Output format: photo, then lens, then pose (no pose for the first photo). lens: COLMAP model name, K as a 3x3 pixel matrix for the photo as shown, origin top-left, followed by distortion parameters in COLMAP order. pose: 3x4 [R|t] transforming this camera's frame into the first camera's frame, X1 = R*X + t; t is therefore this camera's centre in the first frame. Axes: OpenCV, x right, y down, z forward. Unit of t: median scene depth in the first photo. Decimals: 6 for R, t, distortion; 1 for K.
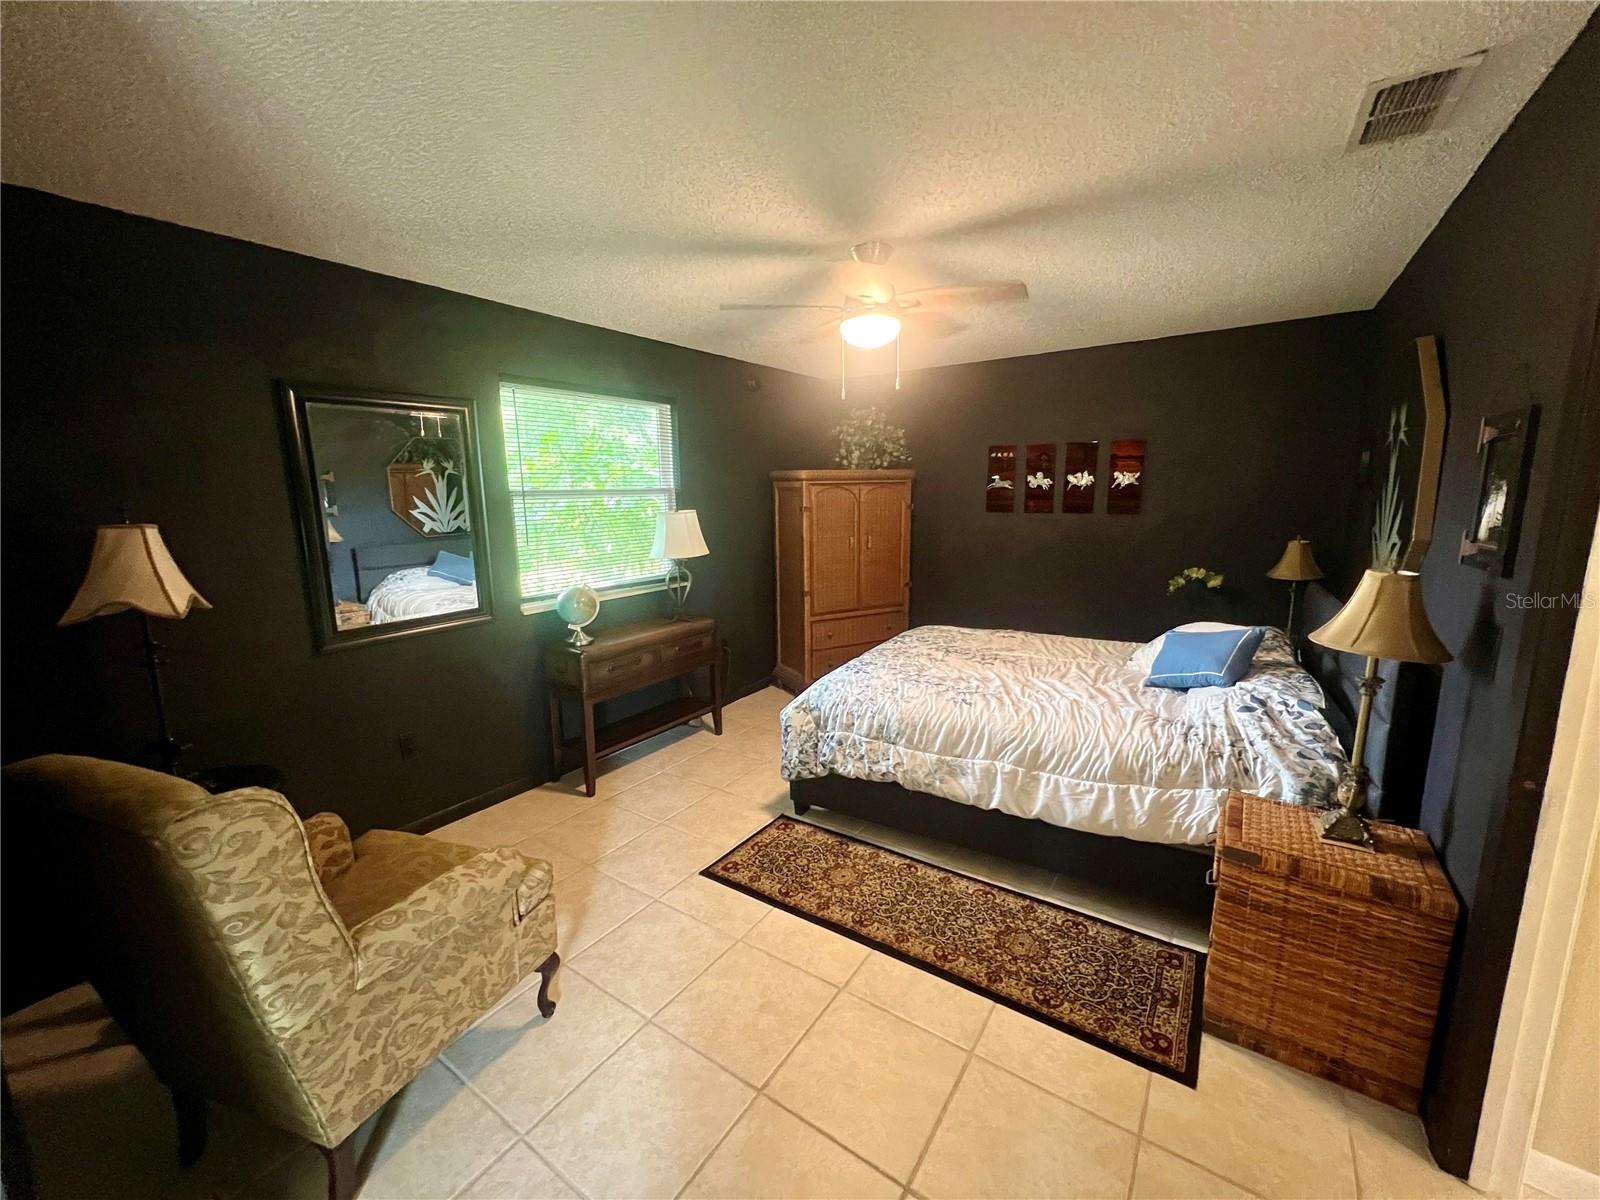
lens RADIAL K [[640.7, 0, 793.6], [0, 640.7, 598.7], [0, 0, 1]] dist [-0.001960, -0.000417]
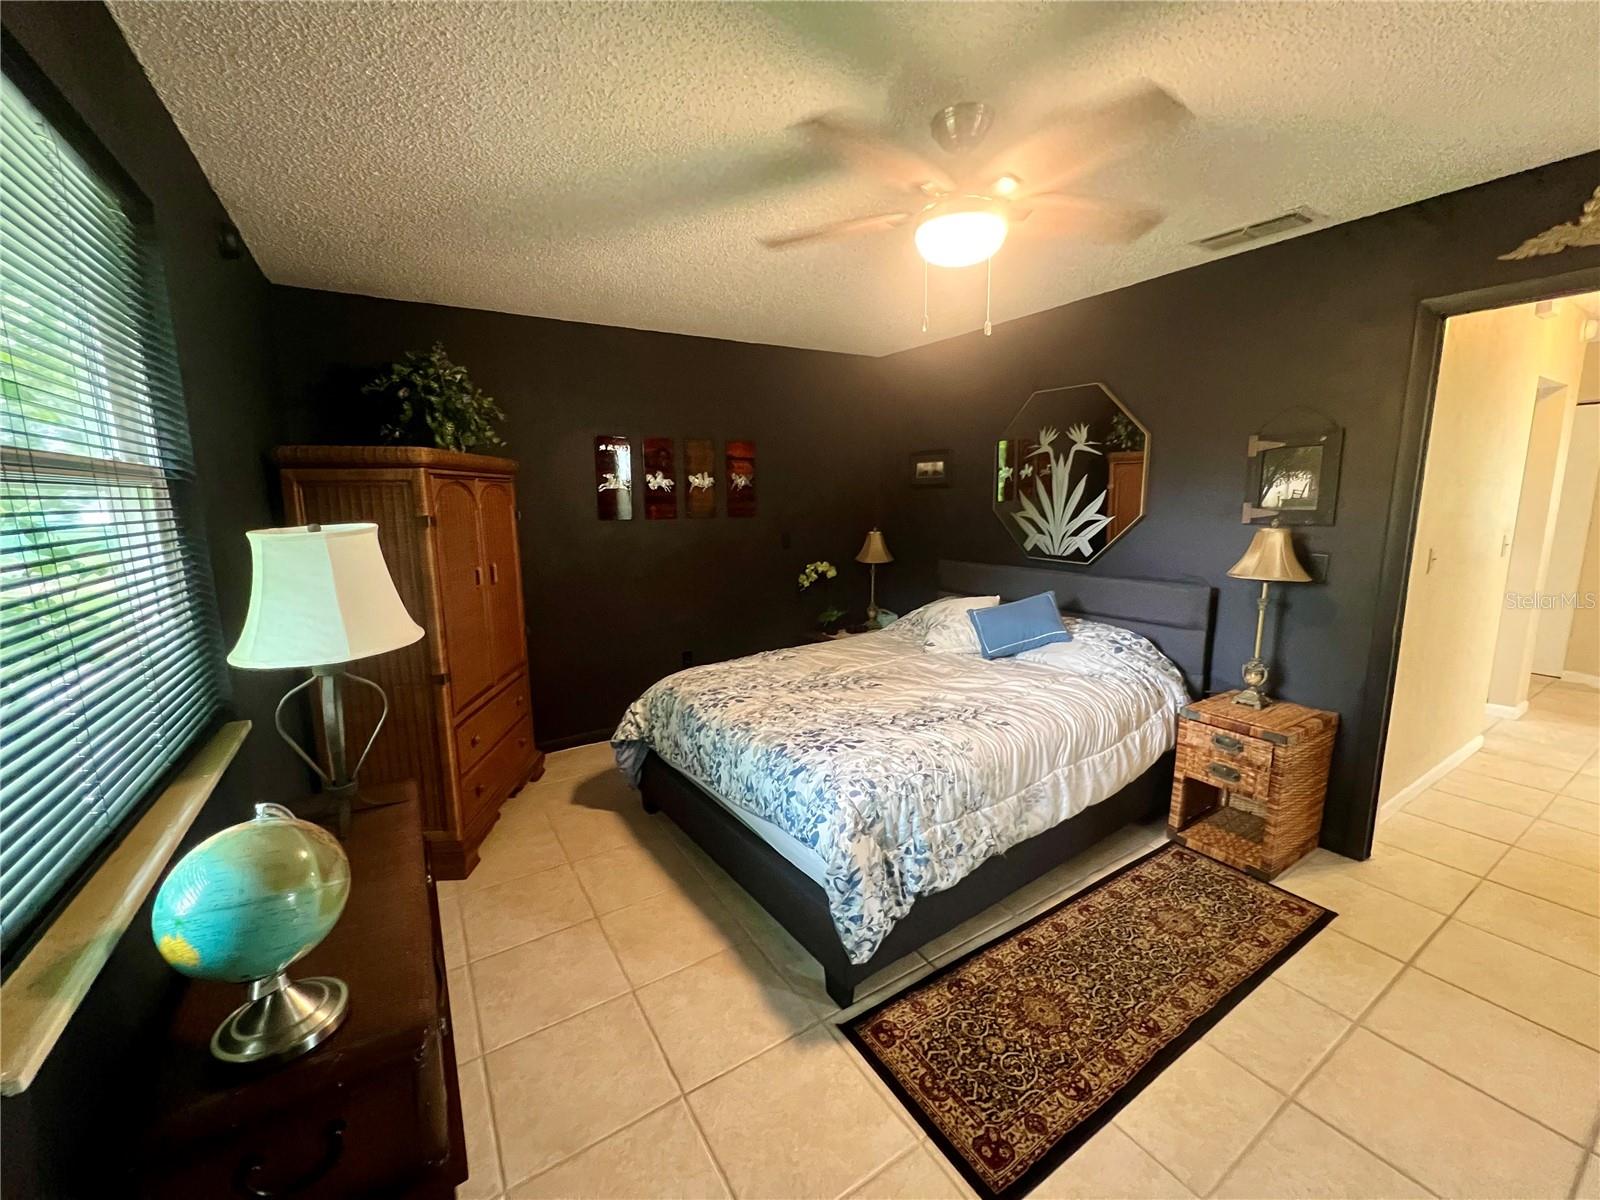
lens RADIAL K [[640.7, 0, 800.4], [0, 640.7, 599.9], [0, 0, 1]] dist [-0.001960, -0.000417]
pose [[0.389601, -0.138789, 0.910466, -0.548622], [0.165409, 0.983050, 0.079072, -0.104933], [-0.906008, 0.119792, 0.405954, 0.805723]]
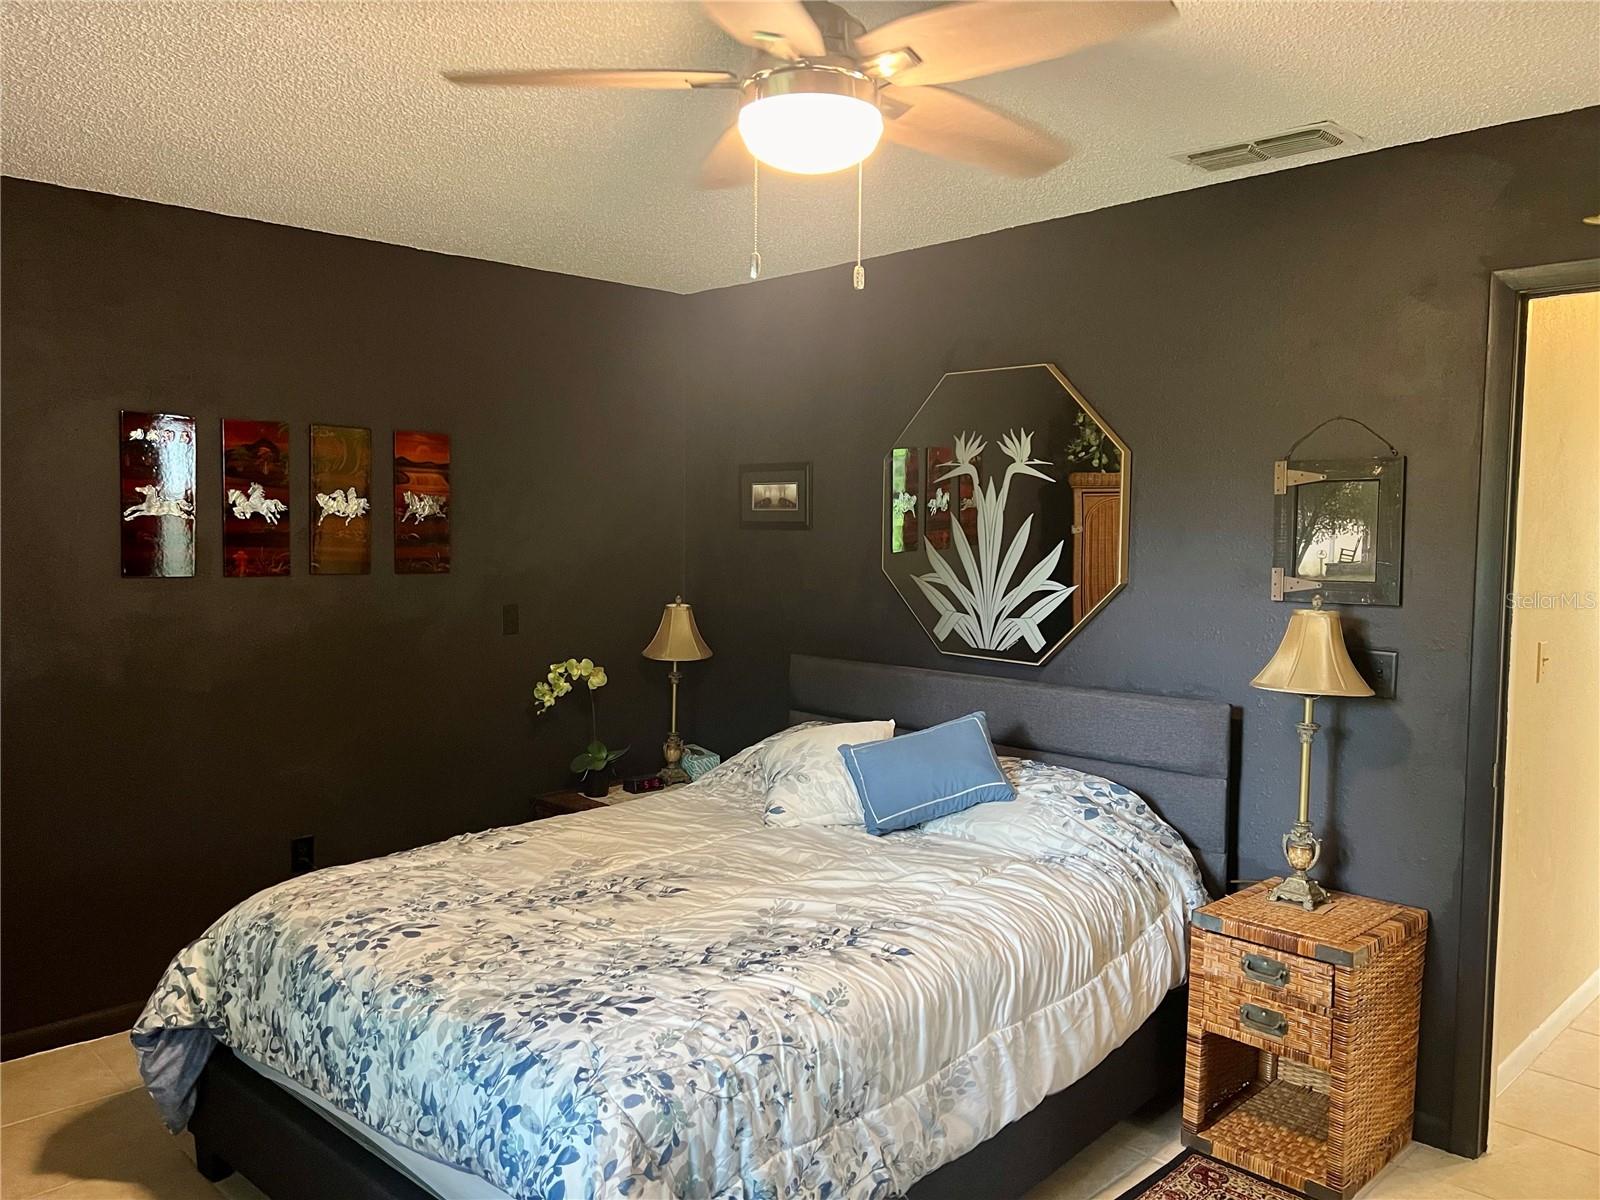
lens RADIAL K [[1201.0, 0, 793.9], [0, 1201.0, 606.9], [0, 0, 1]] dist [0.070531, -0.080840]
pose [[0.191098, -0.046995, 0.980445, -0.580346], [0.155919, 0.987624, 0.016950, -0.114233], [-0.969108, 0.149631, 0.196060, 0.789013]]
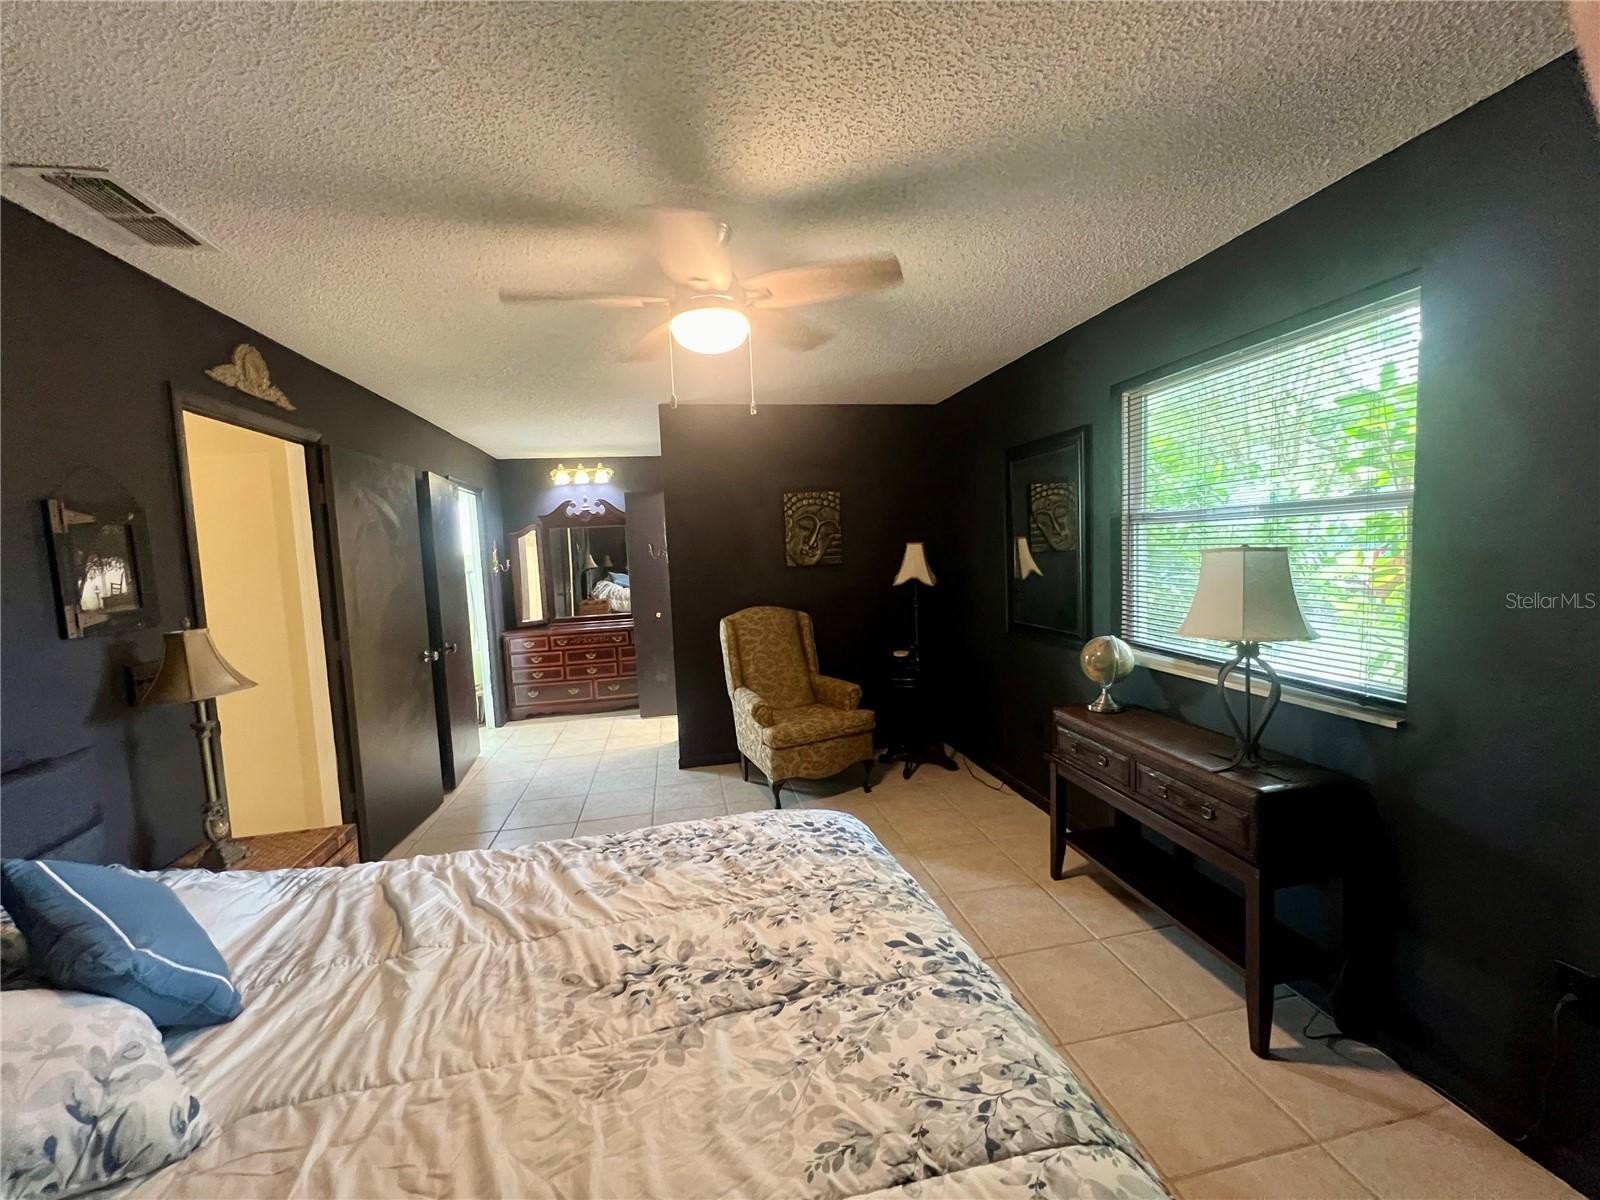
lens RADIAL K [[643.9, 0, 802.8], [0, 643.9, 602.0], [0, 0, 1]] dist [-0.003843, 0.001155]
pose [[-0.690867, 0.108477, -0.714797, 0.554632], [-0.067932, 0.974566, 0.213557, -0.237790], [0.719783, 0.196097, -0.665927, 1.454787]]
